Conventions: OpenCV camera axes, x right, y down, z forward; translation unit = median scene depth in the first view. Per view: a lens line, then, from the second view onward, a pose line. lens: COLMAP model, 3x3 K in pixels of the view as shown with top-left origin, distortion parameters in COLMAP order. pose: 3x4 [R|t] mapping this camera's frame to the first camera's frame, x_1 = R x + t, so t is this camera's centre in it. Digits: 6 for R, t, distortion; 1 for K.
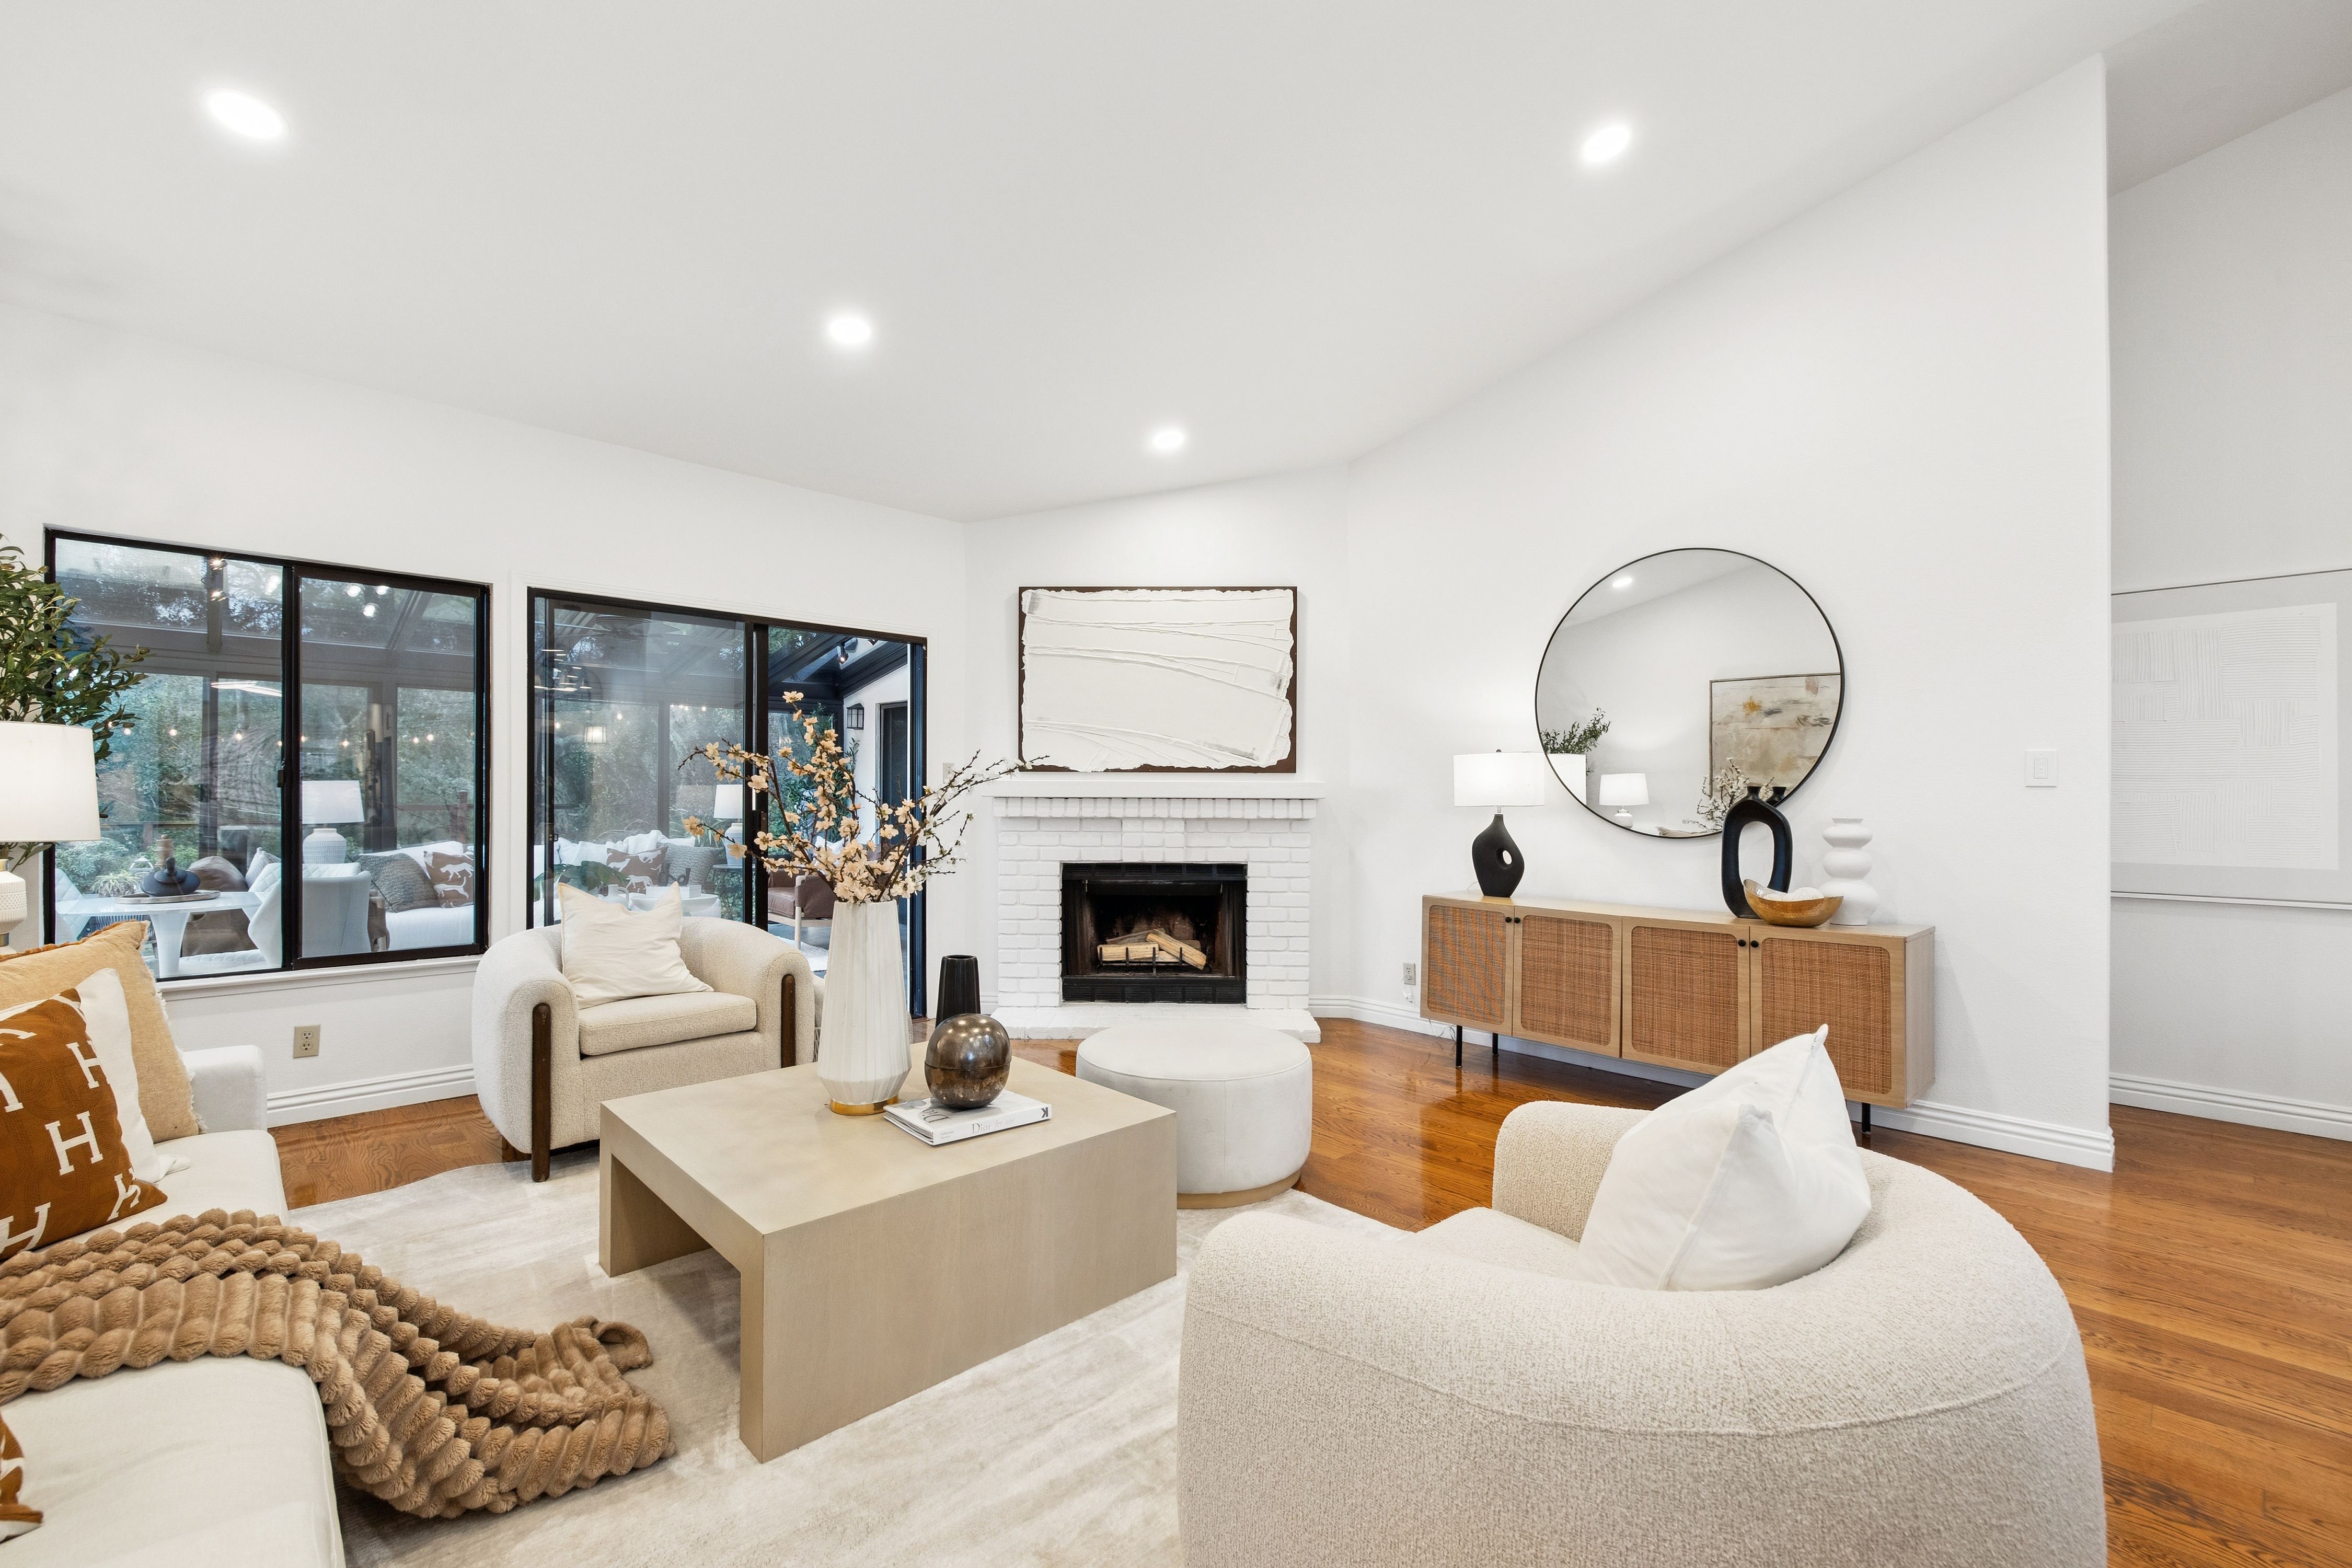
lens RADIAL K [[995.8, 0, 1163.2], [0, 995.8, 791.3], [0, 0, 1]] dist [-0.001233, -0.000023]
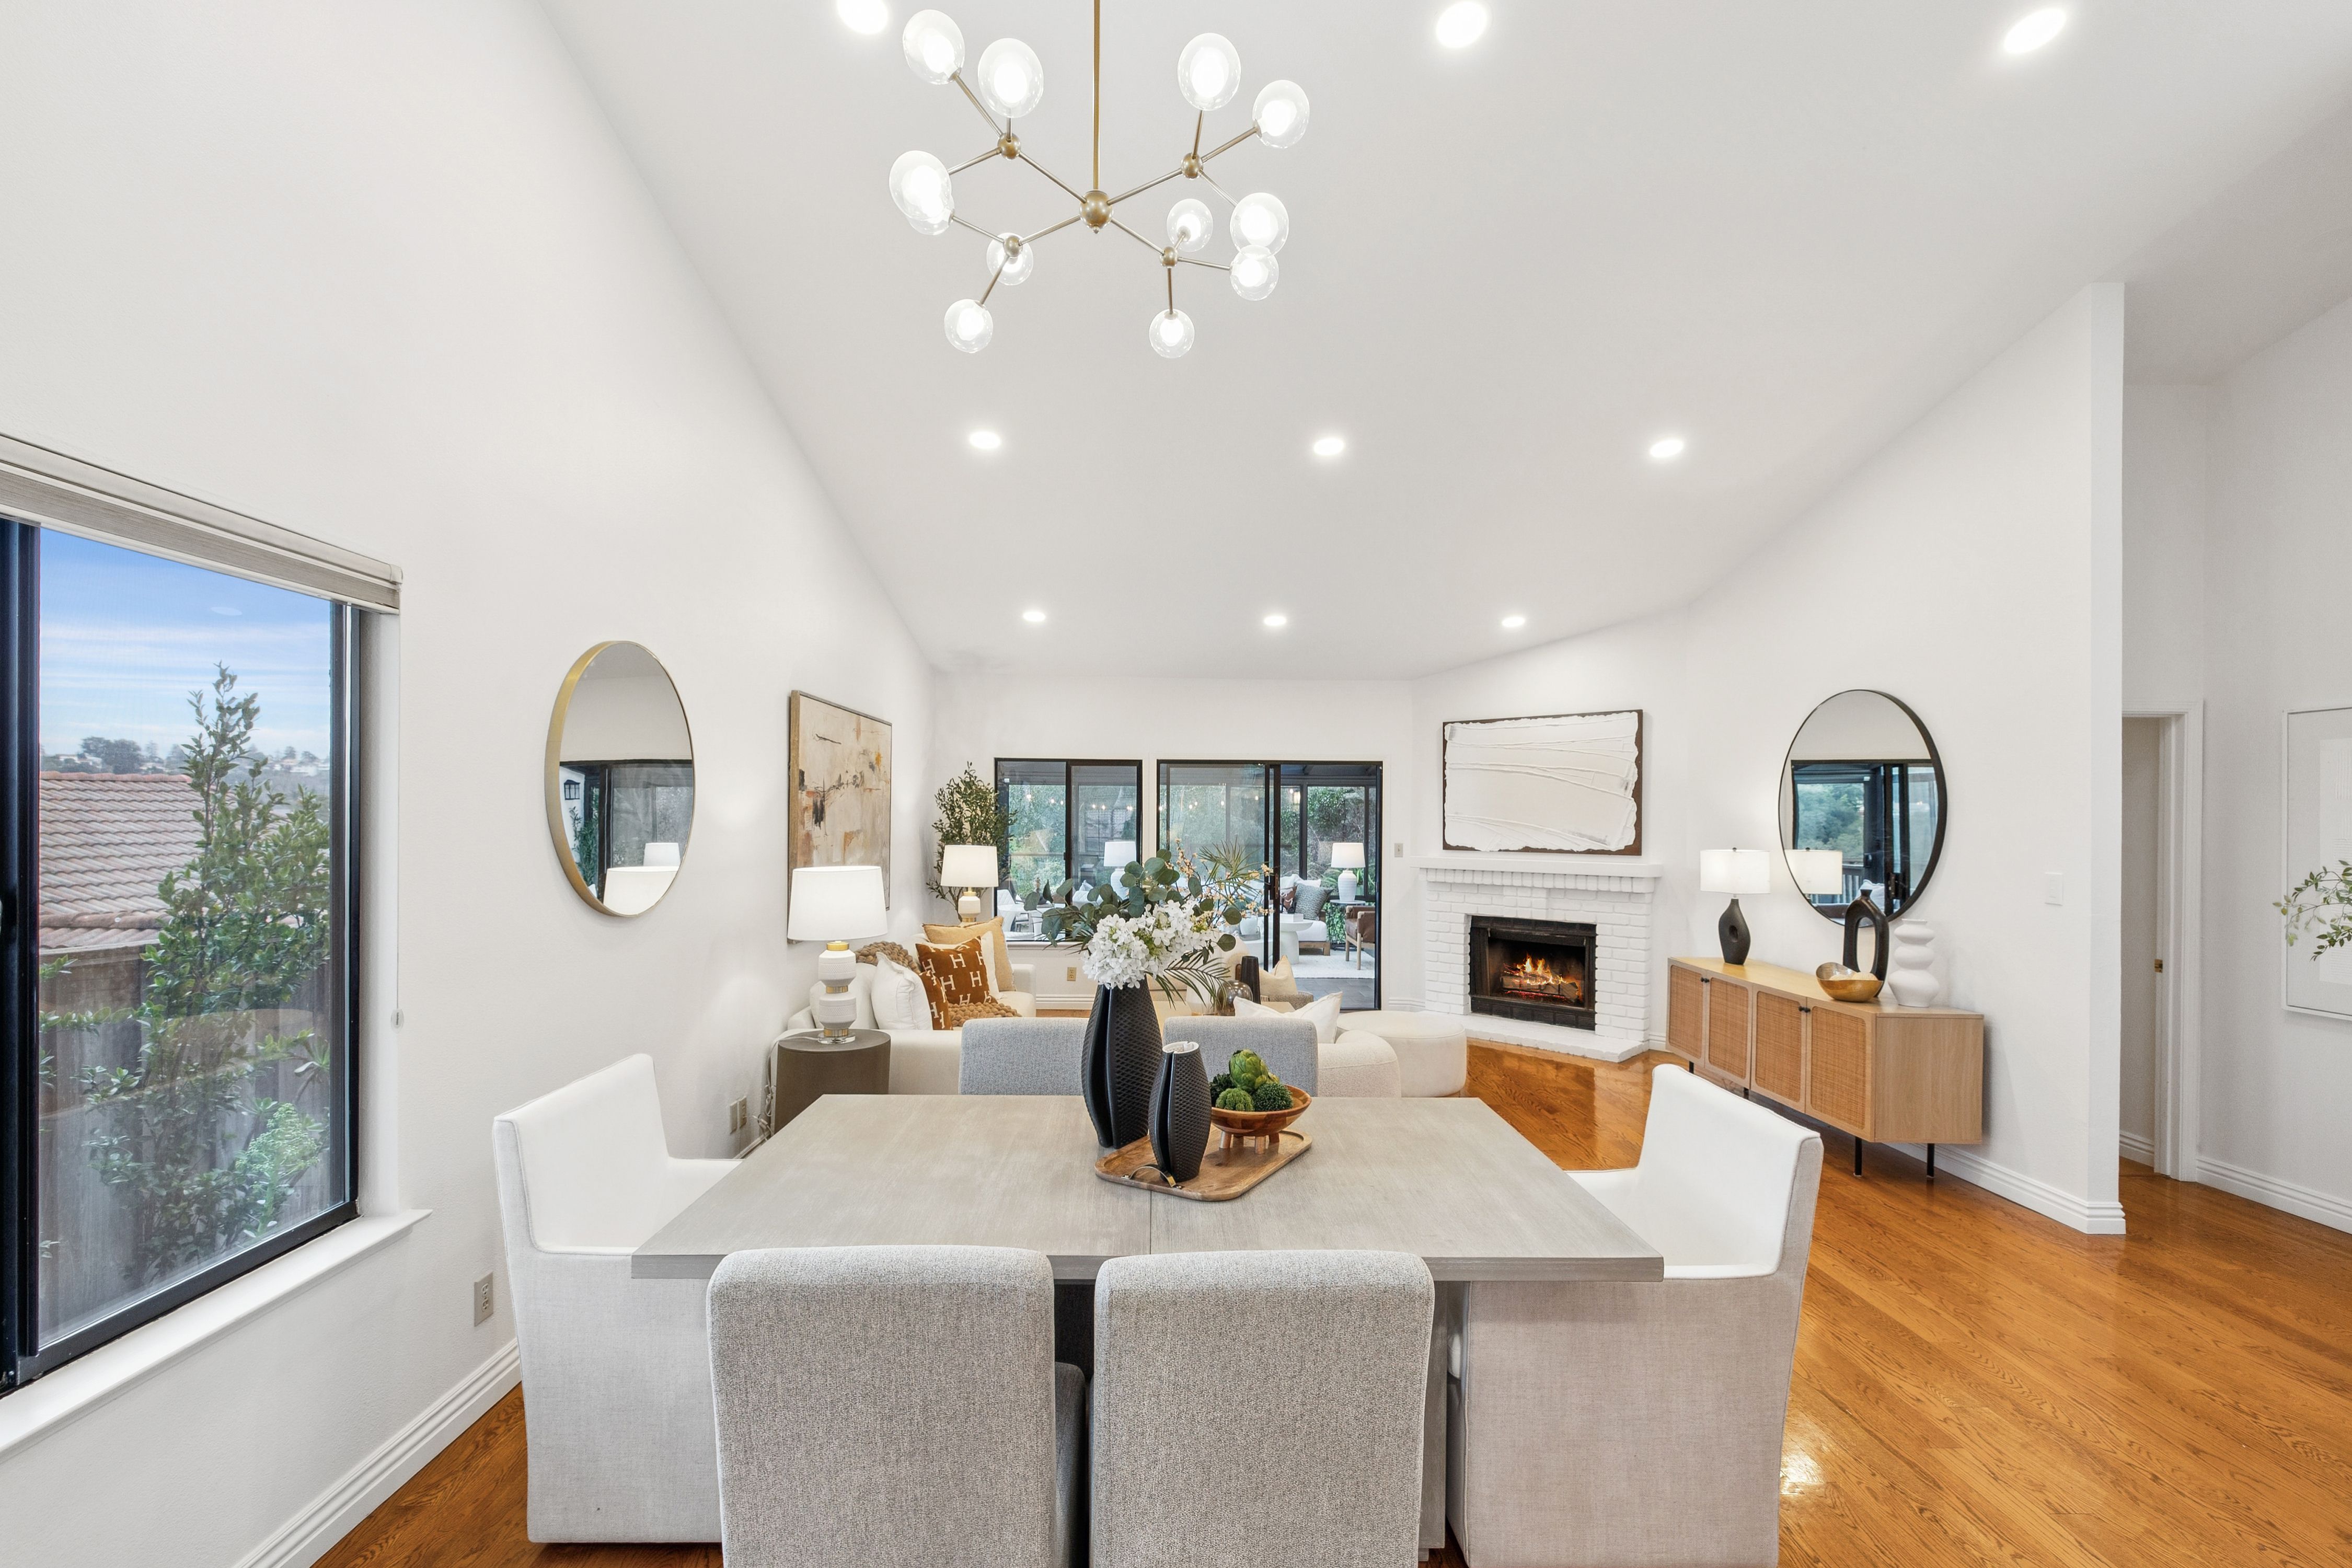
lens RADIAL K [[1035.3, 0, 1163.0], [0, 1035.3, 829.6], [0, 0, 1]] dist [-0.001100, -0.000190]
pose [[0.737171, 0.007781, -0.675662, 0.580721], [-0.000153, 0.999936, 0.011349, -0.067184], [0.675706, -0.008262, 0.737125, -0.388775]]
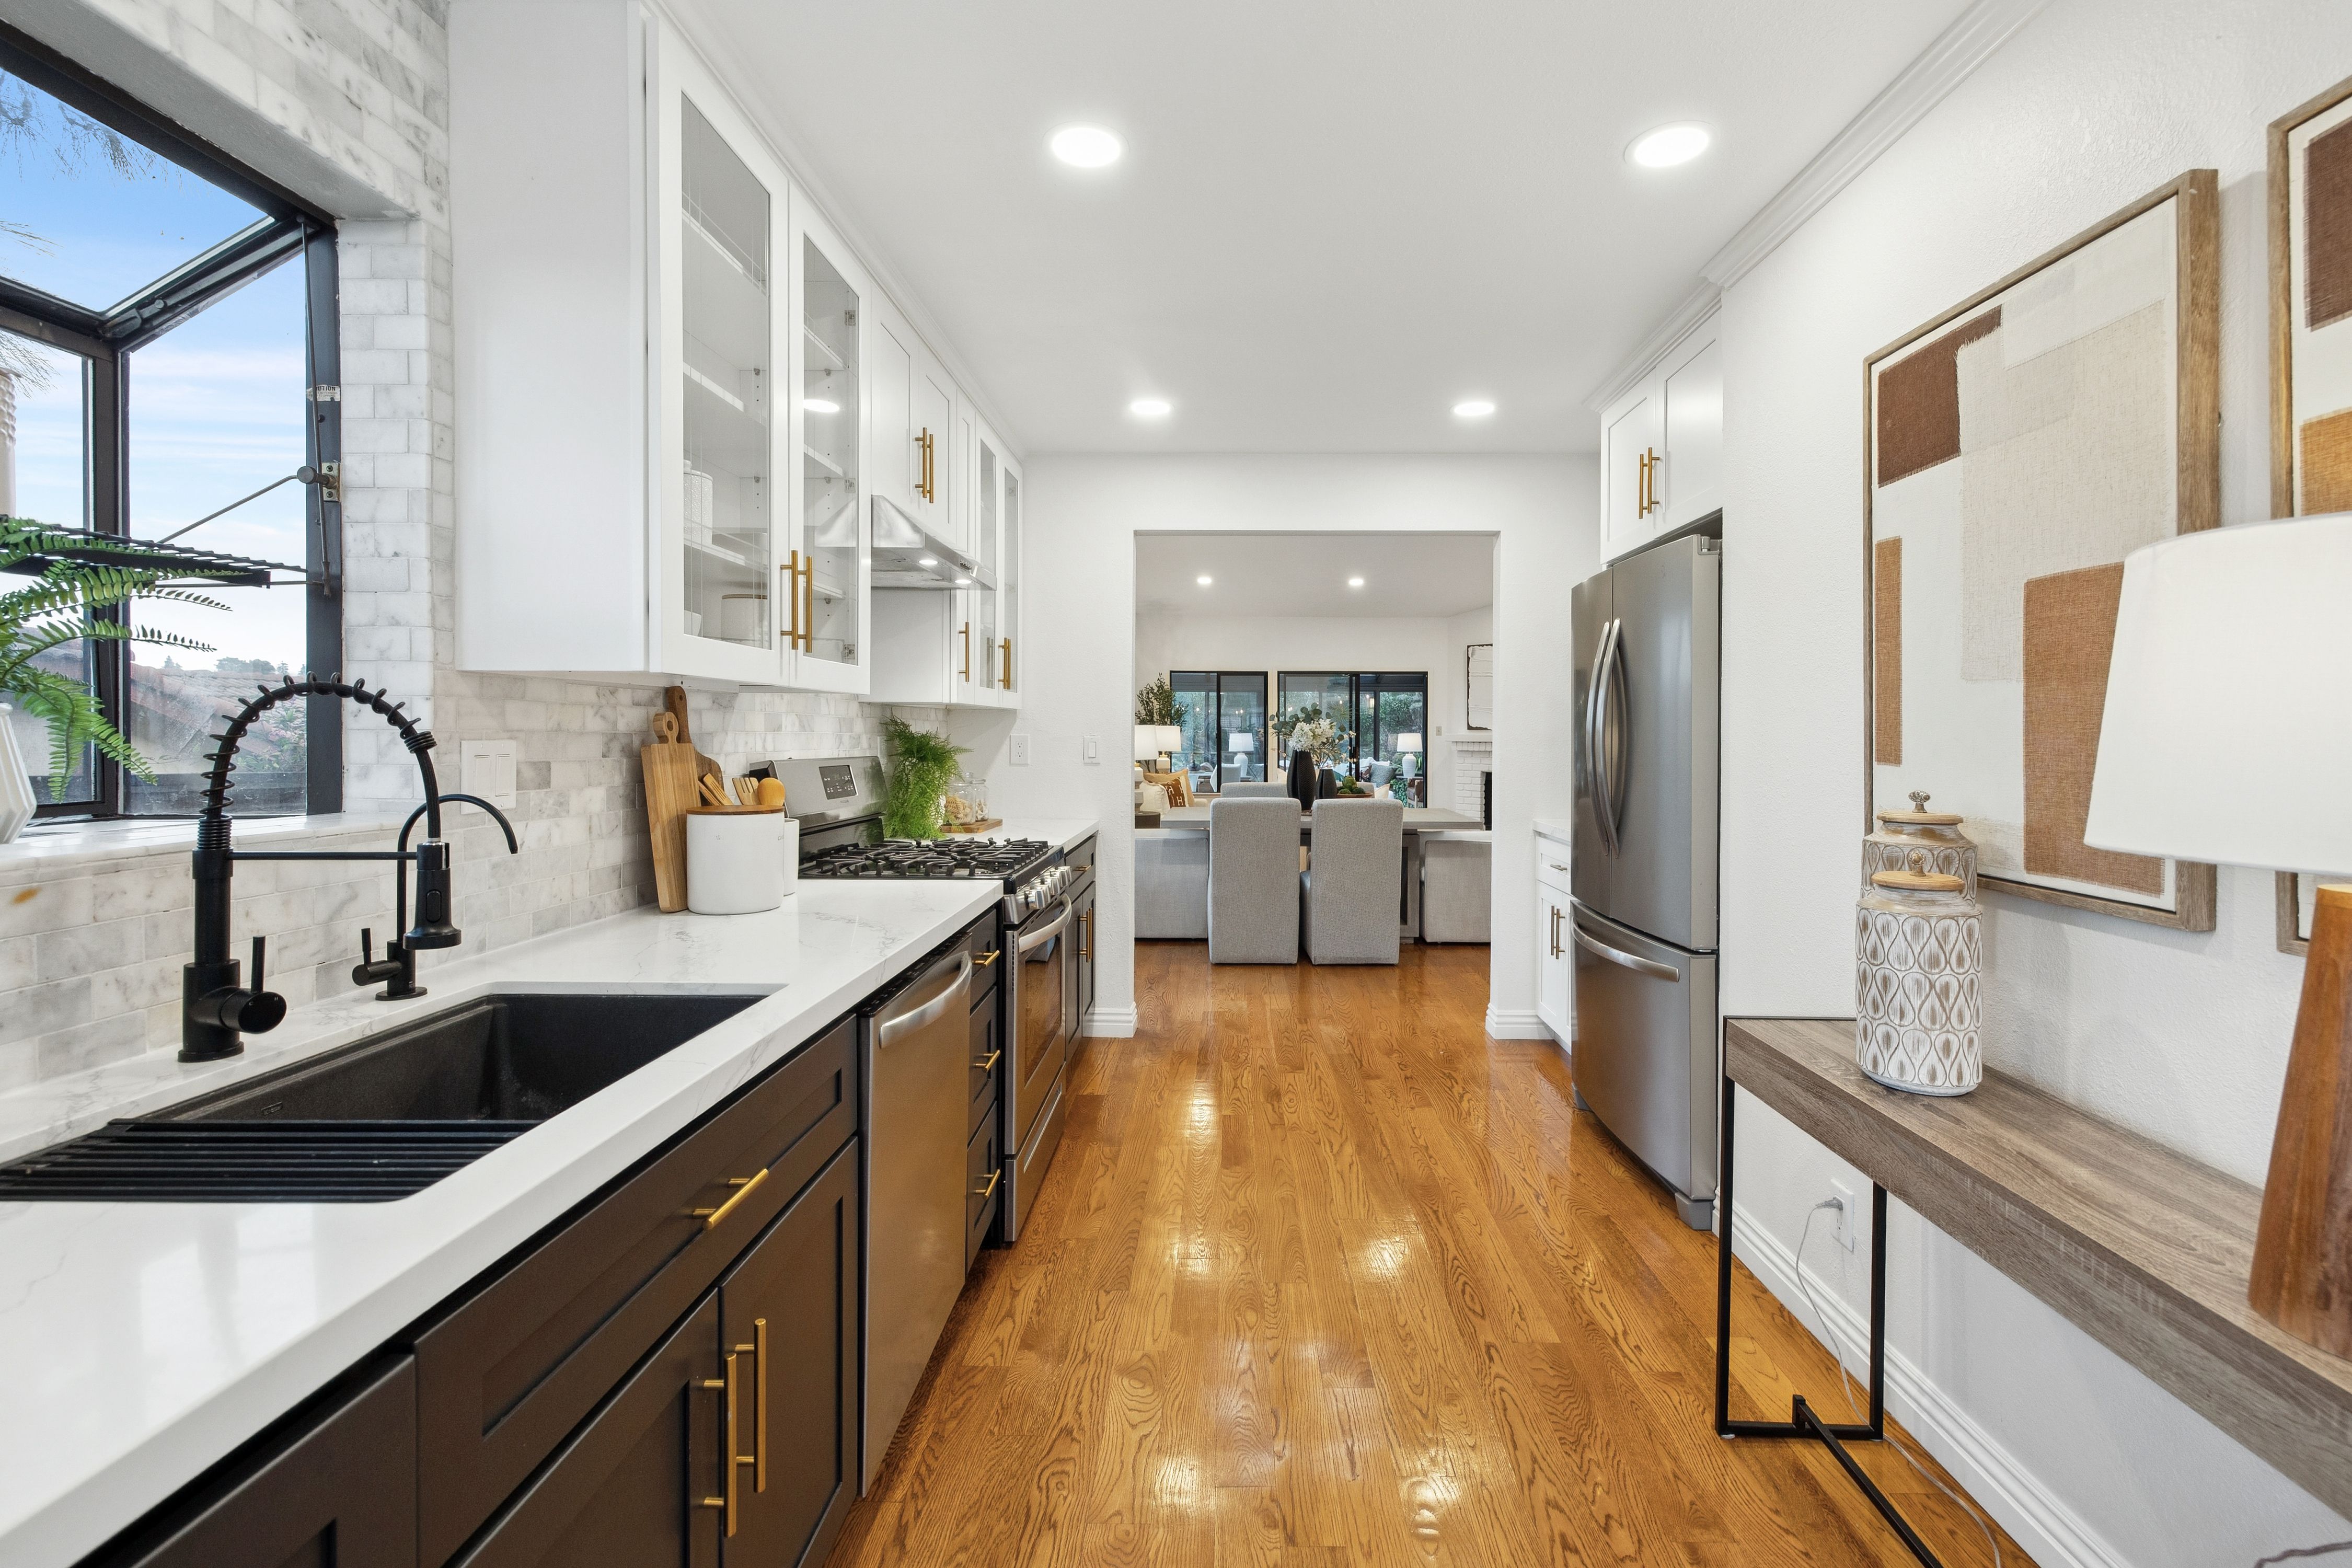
lens RADIAL K [[1009.2, 0, 1215.7], [0, 1009.2, 775.0], [0, 0, 1]] dist [0.000026, -0.000071]
pose [[0.718342, 0.027468, -0.695148, 1.022960], [0.002199, 0.999126, 0.041752, -0.015323], [0.695687, -0.031521, 0.717654, -1.001218]]
